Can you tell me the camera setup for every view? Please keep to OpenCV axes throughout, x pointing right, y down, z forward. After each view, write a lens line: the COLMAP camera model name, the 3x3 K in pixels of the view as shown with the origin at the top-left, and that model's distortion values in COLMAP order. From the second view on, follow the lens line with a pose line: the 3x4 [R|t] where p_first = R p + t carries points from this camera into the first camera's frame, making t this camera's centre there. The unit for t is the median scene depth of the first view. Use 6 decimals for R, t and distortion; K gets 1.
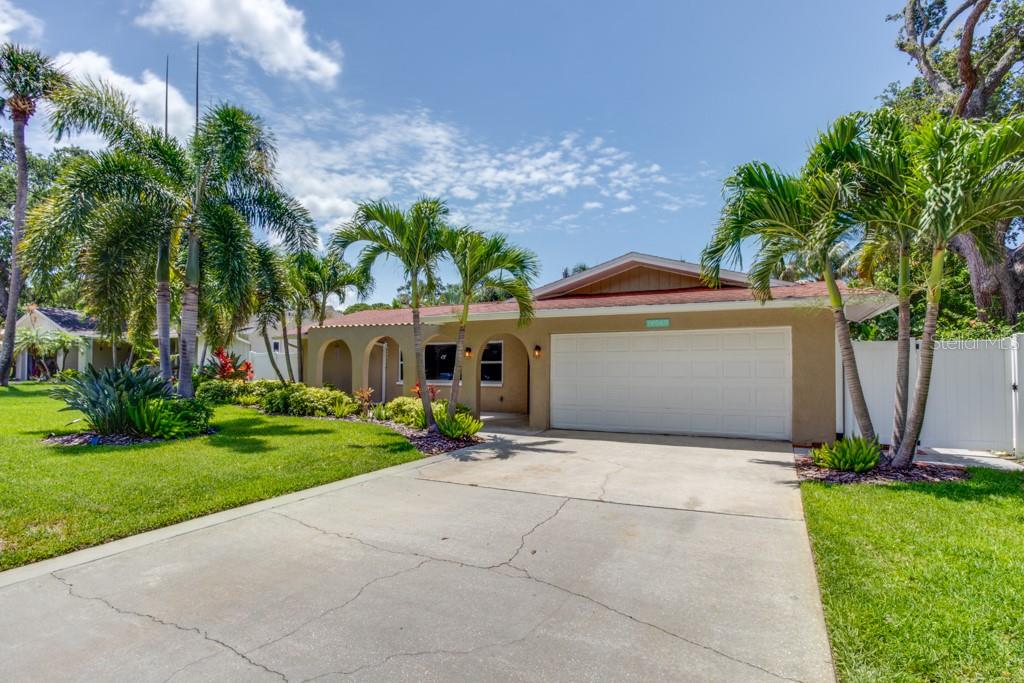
lens RADIAL K [[507.6, 0, 515.8], [0, 507.6, 337.0], [0, 0, 1]] dist [-0.065221, 0.017562]
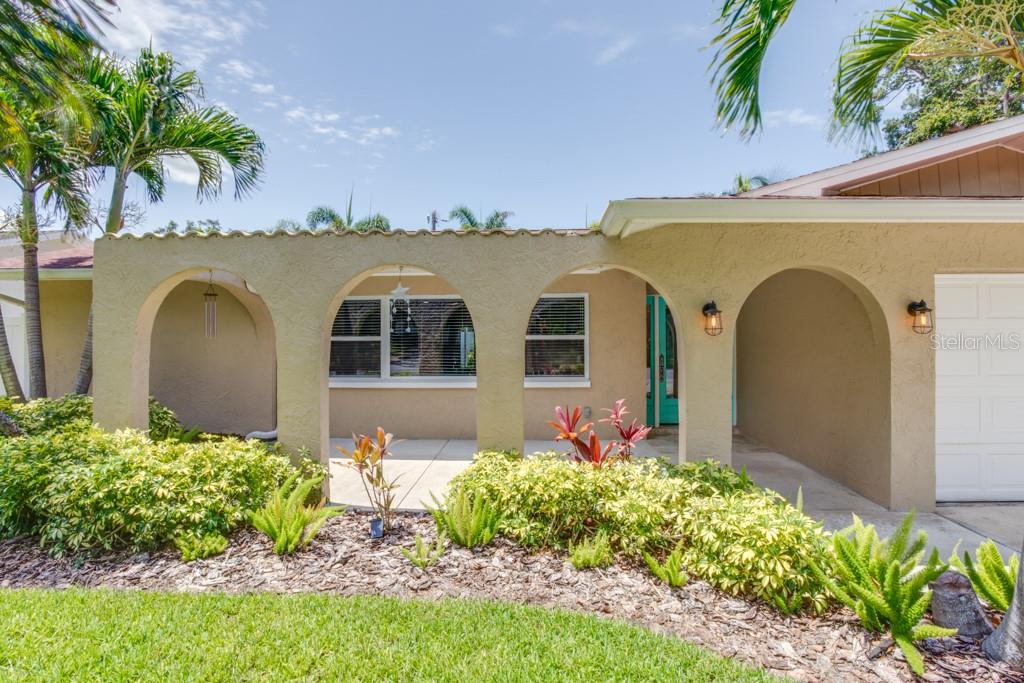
lens RADIAL K [[482.4, 0, 506.0], [0, 482.4, 297.8], [0, 0, 1]] dist [-0.067023, 0.014341]
pose [[0.895646, 0.019284, 0.444349, -0.464719], [-0.016180, 0.999811, -0.010776, 0.028109], [-0.444473, 0.002462, 0.895789, 0.944046]]
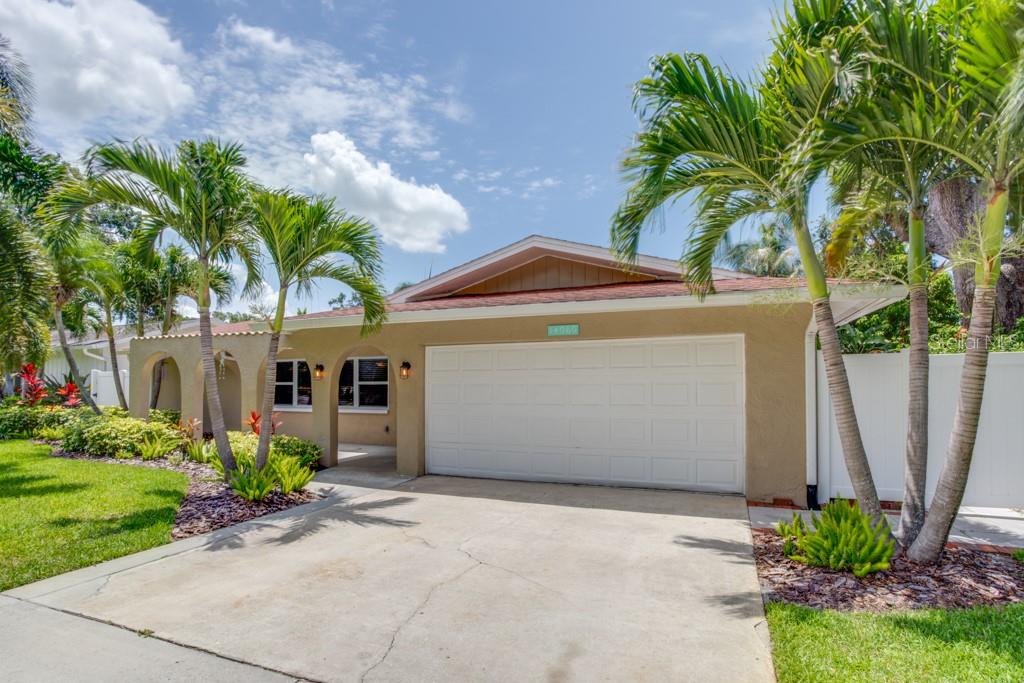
lens RADIAL K [[517.3, 0, 508.6], [0, 517.3, 348.9], [0, 0, 1]] dist [-0.046121, 0.001346]
pose [[0.996470, -0.000267, 0.083947, 0.143672], [0.001032, 0.999958, -0.009075, 0.006234], [-0.083941, 0.009129, 0.996429, 0.274684]]
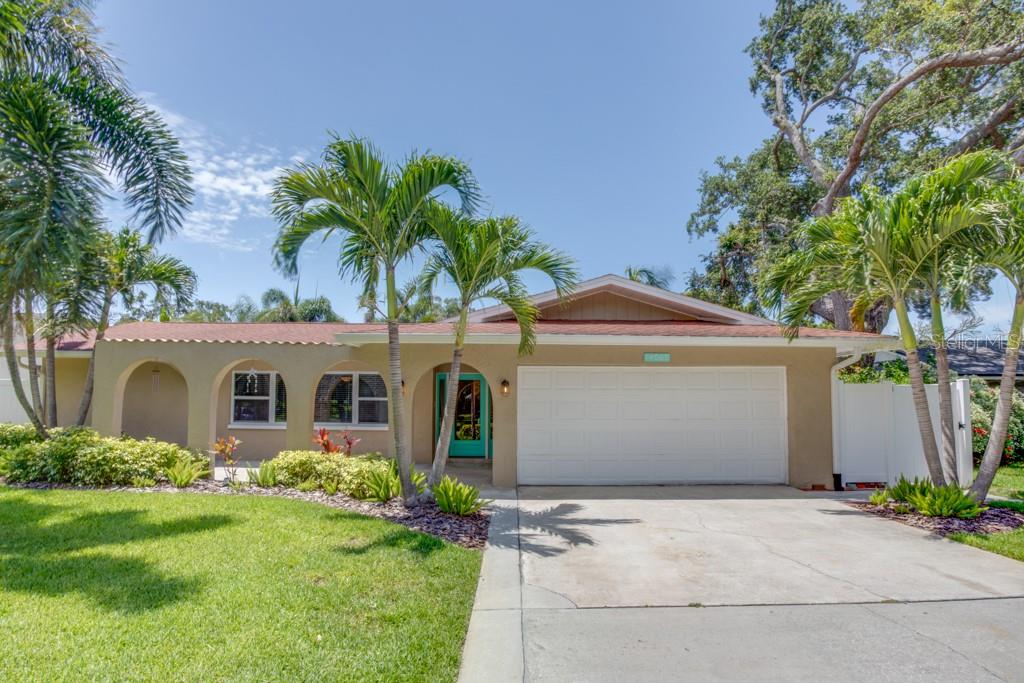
lens RADIAL K [[517.3, 0, 508.6], [0, 517.3, 348.9], [0, 0, 1]] dist [-0.046121, 0.001346]
pose [[0.890333, 0.050972, 0.452448, -0.360645], [-0.031959, 0.998259, -0.049575, 0.010468], [-0.454187, 0.029678, 0.890412, 0.326339]]
